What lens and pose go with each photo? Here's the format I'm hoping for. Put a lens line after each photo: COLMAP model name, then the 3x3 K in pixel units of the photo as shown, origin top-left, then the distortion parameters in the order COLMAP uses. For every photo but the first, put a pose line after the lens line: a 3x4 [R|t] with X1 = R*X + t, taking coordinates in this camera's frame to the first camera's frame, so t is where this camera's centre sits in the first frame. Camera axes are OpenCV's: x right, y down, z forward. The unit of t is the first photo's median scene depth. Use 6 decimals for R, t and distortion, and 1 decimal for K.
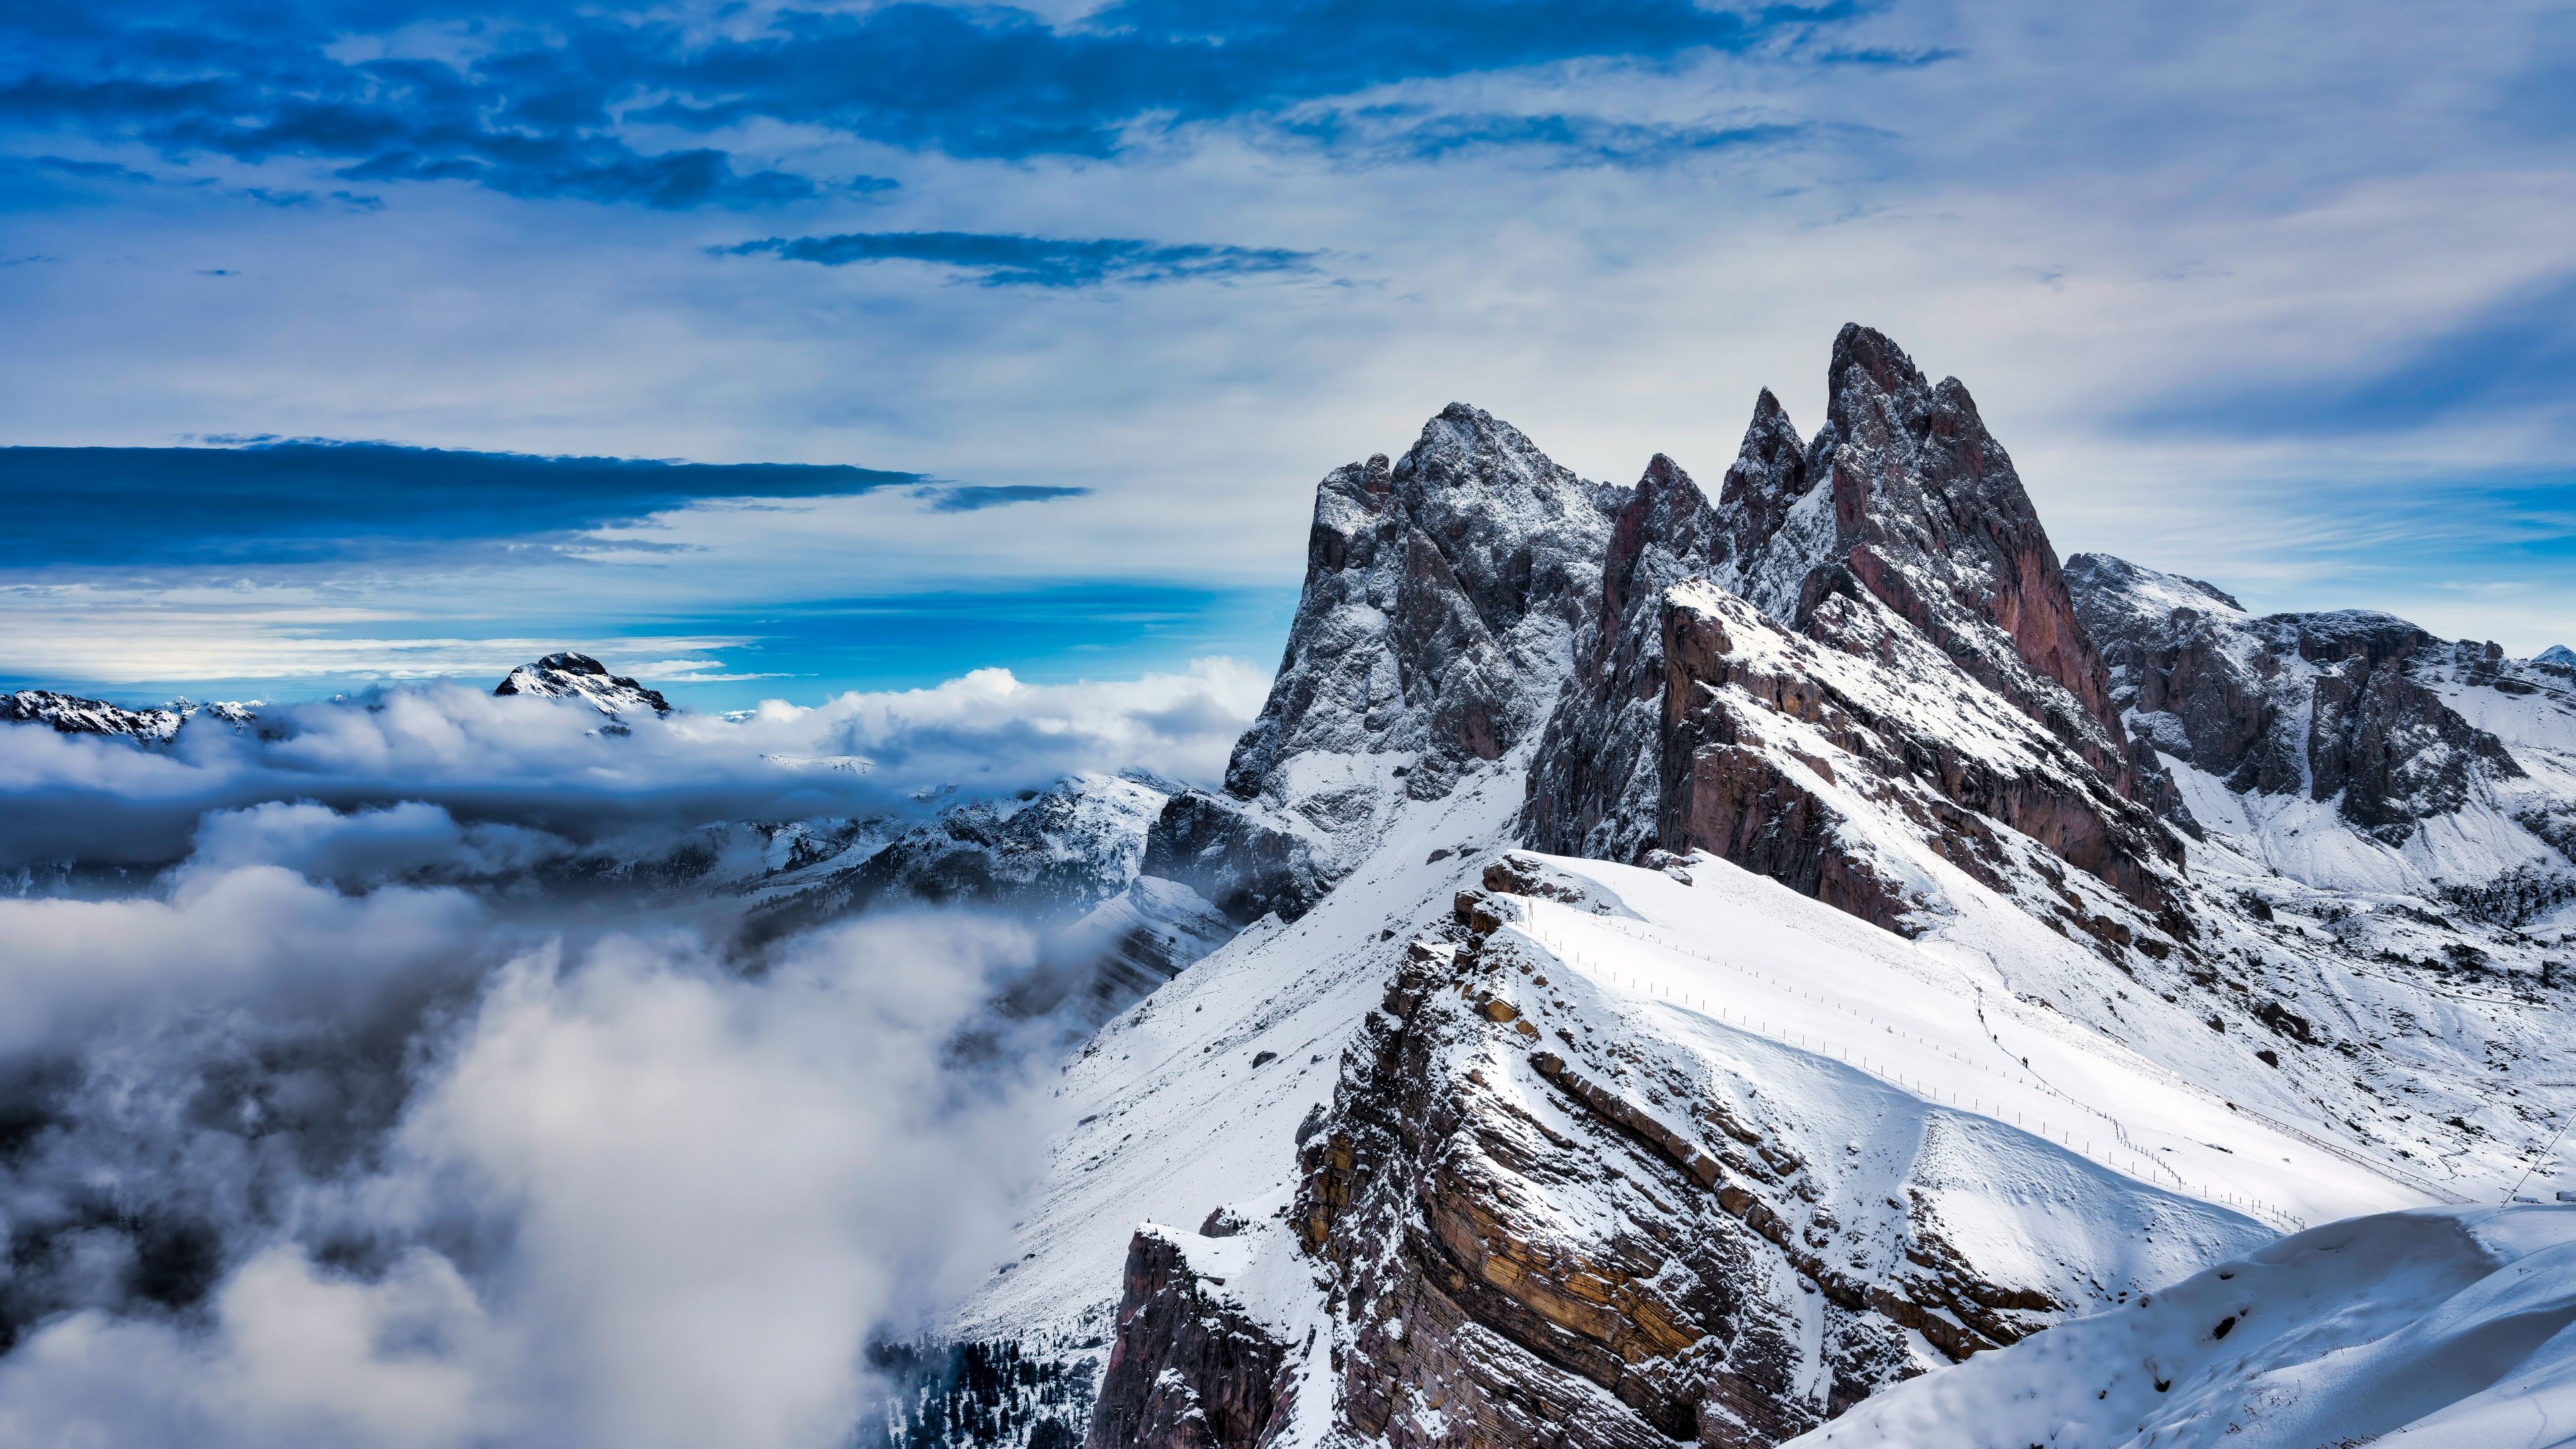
lens RADIAL K [[1948.4, 0, 1319.6], [0, 1948.4, 727.0], [0, 0, 1]] dist [0.038223, 0.002182]
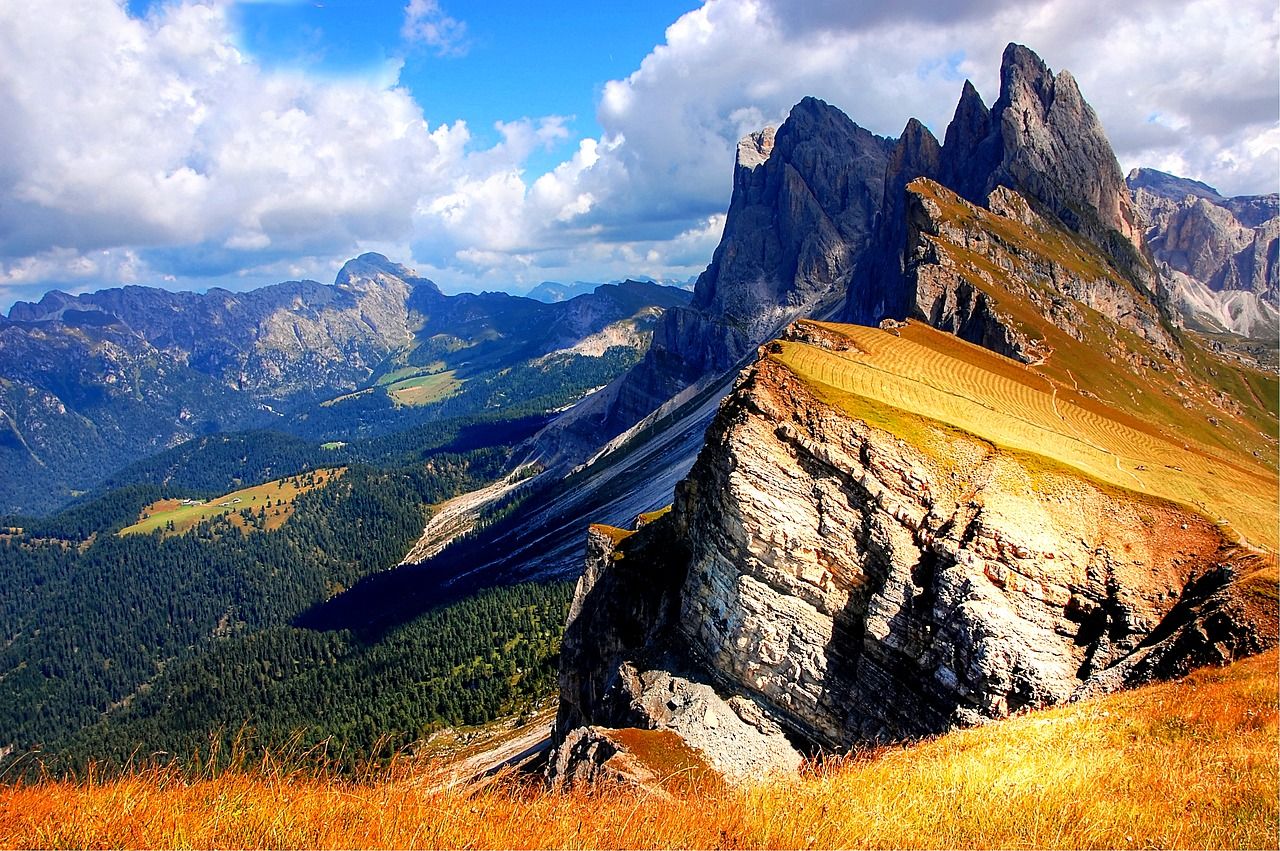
lens RADIAL K [[990.9, 0, 670.8], [0, 990.9, 431.2], [0, 0, 1]] dist [-0.172813, 0.177279]
pose [[0.996062, -0.028767, -0.083860, 0.014096], [0.041589, 0.986975, 0.155402, 0.004498], [0.078297, -0.158278, 0.984285, 0.018387]]
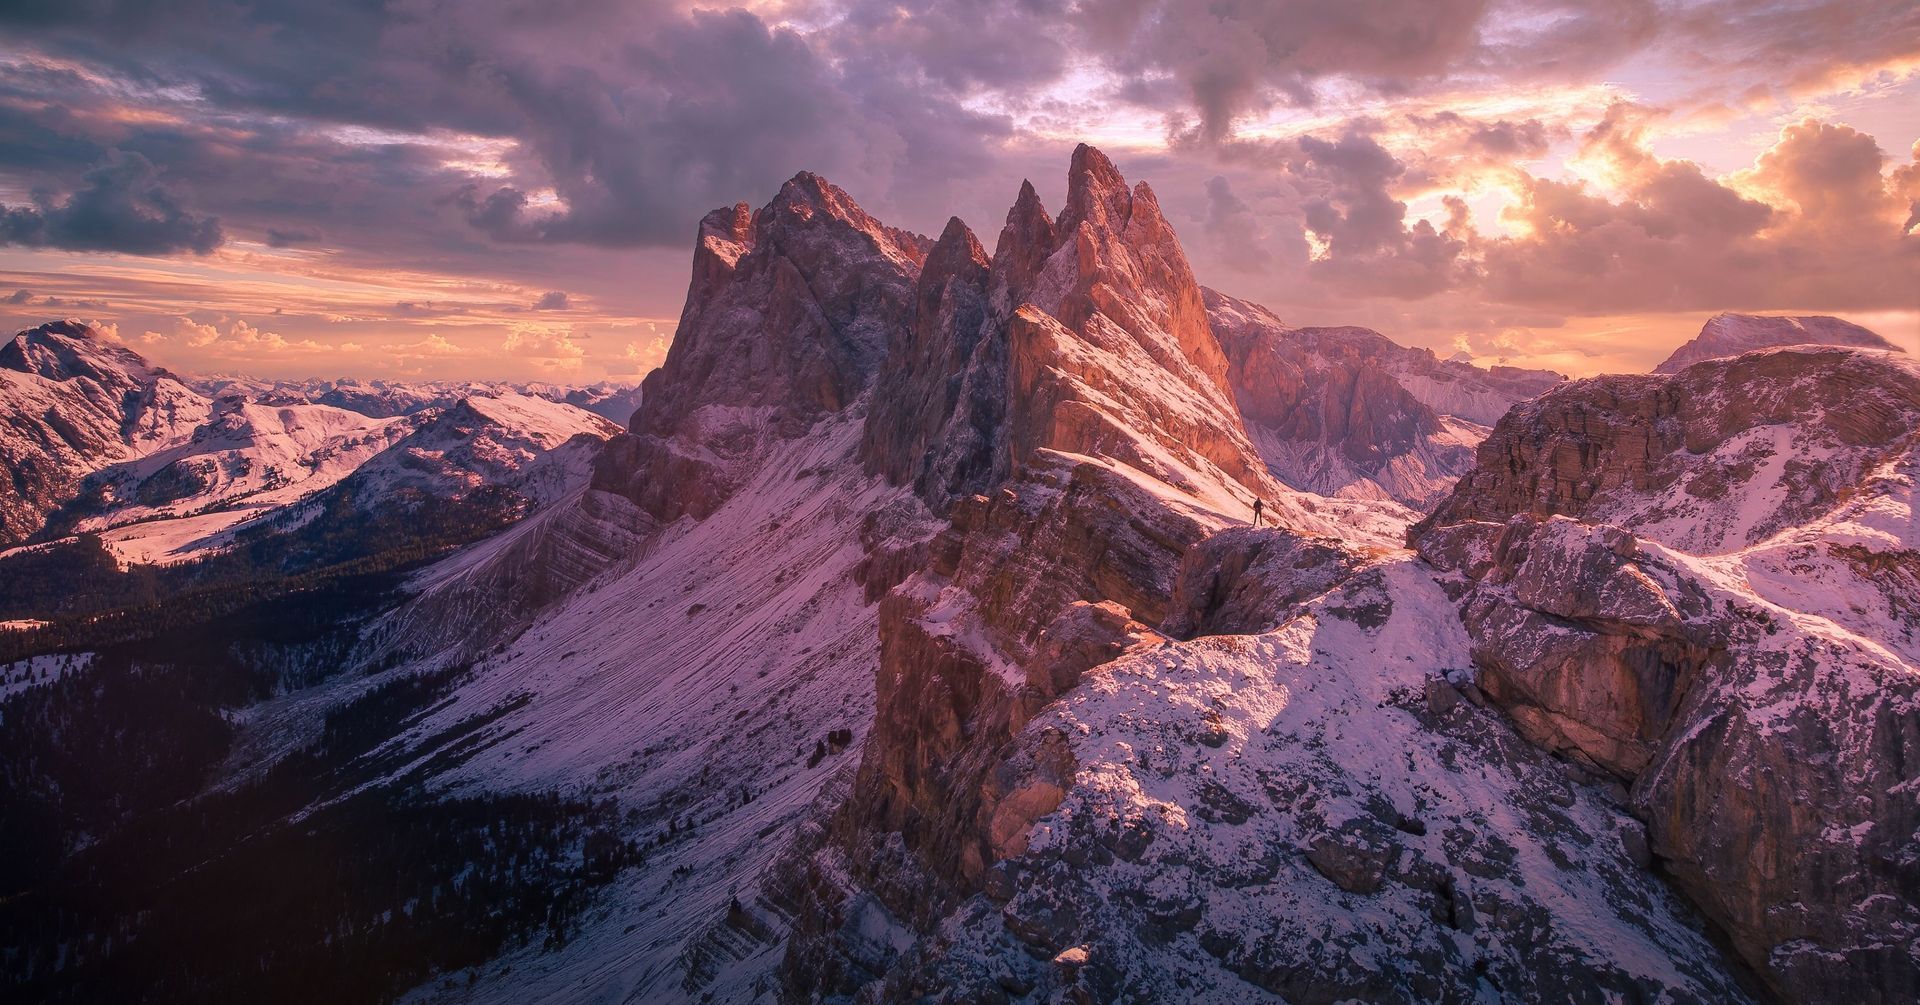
lens RADIAL K [[1404.7, 0, 940.5], [0, 1404.7, 375.2], [0, 0, 1]] dist [0.067613, -0.064565]
pose [[0.978258, 0.018535, 0.206563, -0.081223], [-0.016131, 0.999781, -0.013318, 0.001927], [-0.206765, 0.009697, 0.978343, -0.114406]]
